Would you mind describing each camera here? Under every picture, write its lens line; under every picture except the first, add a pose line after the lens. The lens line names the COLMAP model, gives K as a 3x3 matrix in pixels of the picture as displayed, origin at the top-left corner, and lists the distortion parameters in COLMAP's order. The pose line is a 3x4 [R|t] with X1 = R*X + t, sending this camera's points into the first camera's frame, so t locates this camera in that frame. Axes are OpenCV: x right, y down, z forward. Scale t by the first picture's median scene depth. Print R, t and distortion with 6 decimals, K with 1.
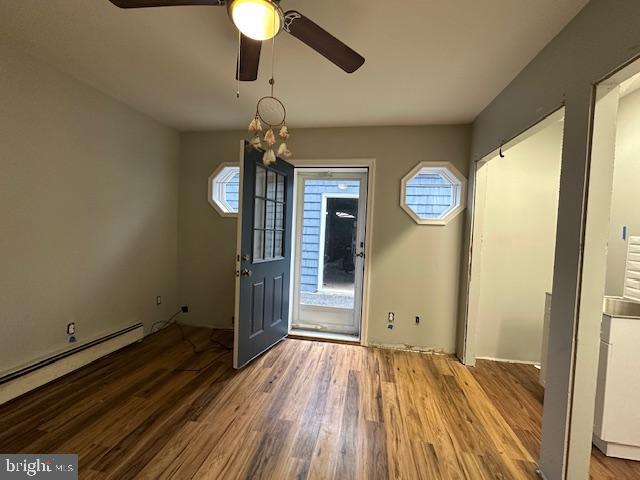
lens RADIAL K [[267.9, 0, 320.8], [0, 267.9, 240.0], [0, 0, 1]] dist [-0.003346, 0.000704]
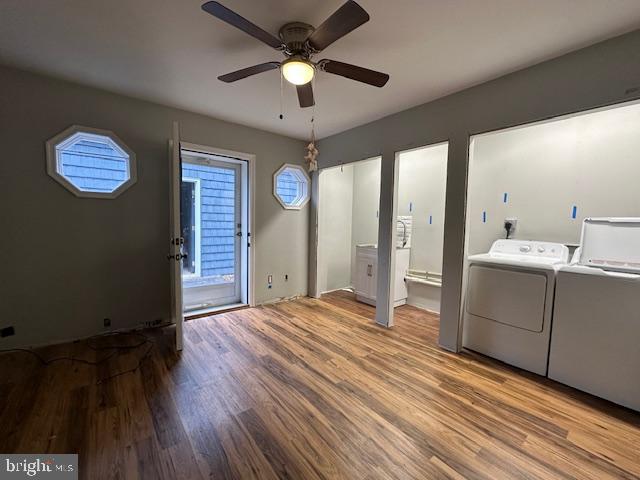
lens RADIAL K [[267.9, 0, 321.8], [0, 267.9, 240.8], [0, 0, 1]] dist [-0.003346, 0.000704]
pose [[0.654749, -0.081154, 0.751477, -0.612092], [0.032976, 0.996340, 0.078866, 0.002647], [-0.755126, -0.026857, 0.655029, -0.055629]]
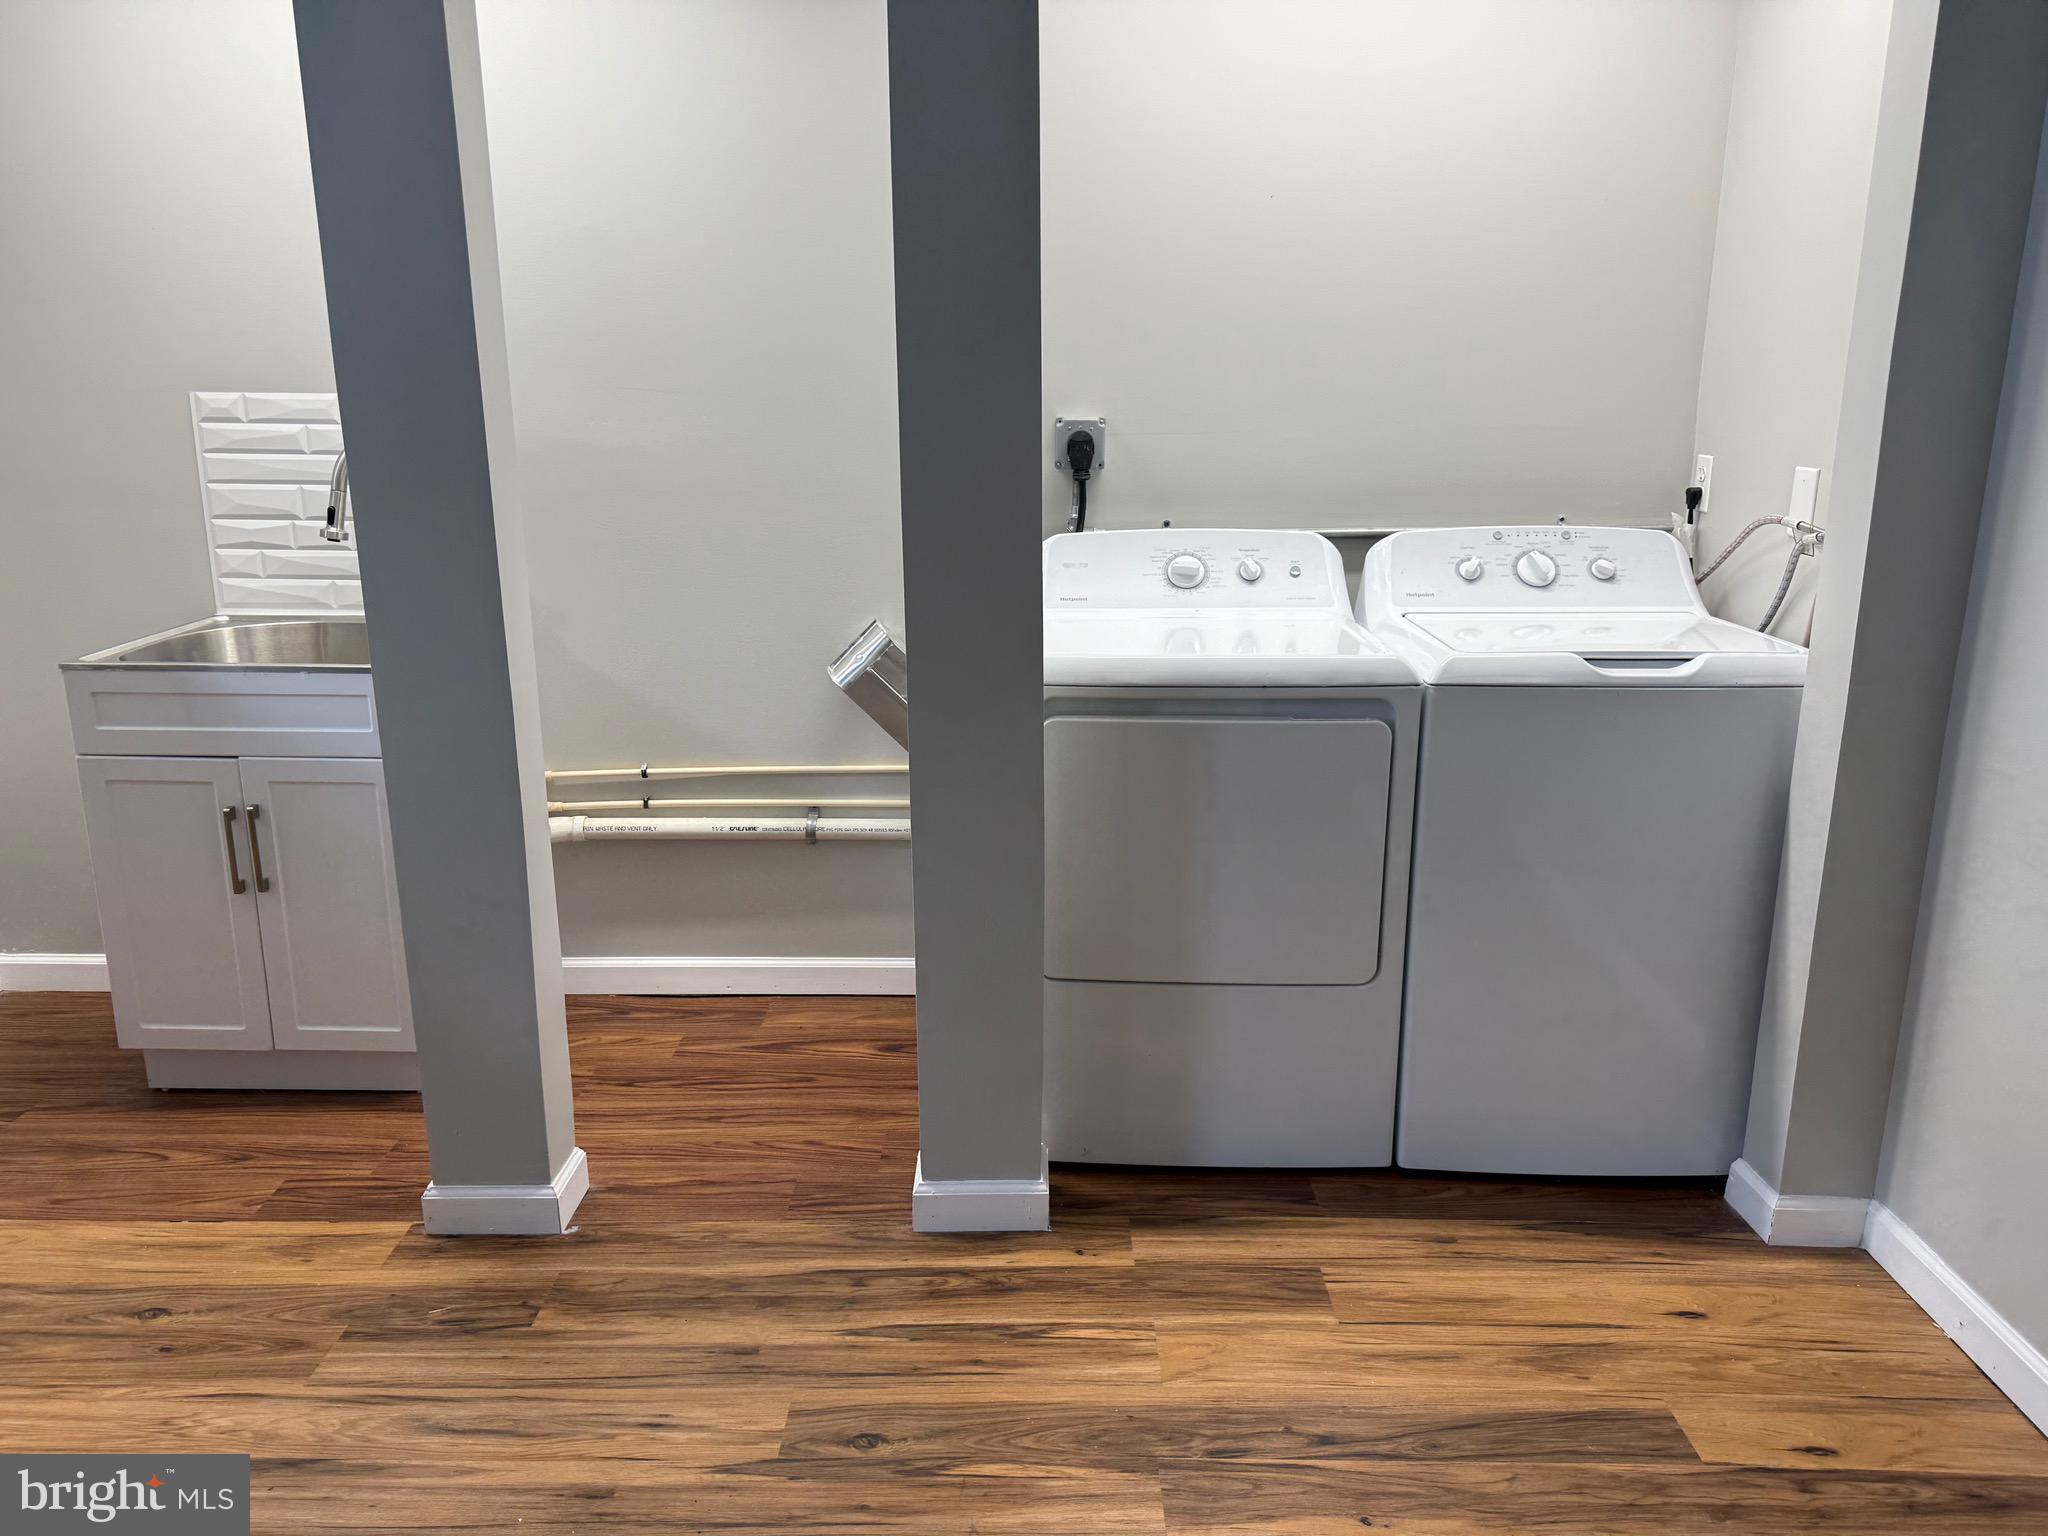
lens RADIAL K [[1444.3, 0, 1016.9], [0, 1444.3, 768.1], [0, 0, 1]] dist [0.039907, -0.050545]
pose [[-0.160501, -0.290878, 0.943202, -0.374244], [0.036285, 0.953205, 0.300138, -0.048301], [-0.986368, 0.082397, -0.142436, 0.316215]]
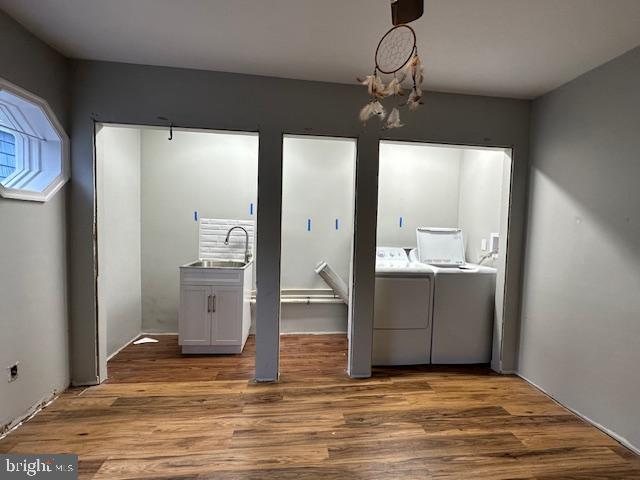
lens RADIAL K [[267.9, 0, 319.8], [0, 267.9, 239.9], [0, 0, 1]] dist [-0.003346, 0.000704]
pose [[-0.276212, -0.097120, 0.956177, -0.351409], [-0.003882, 0.994986, 0.099940, -0.034673], [-0.961089, 0.023893, -0.275204, 0.590617]]
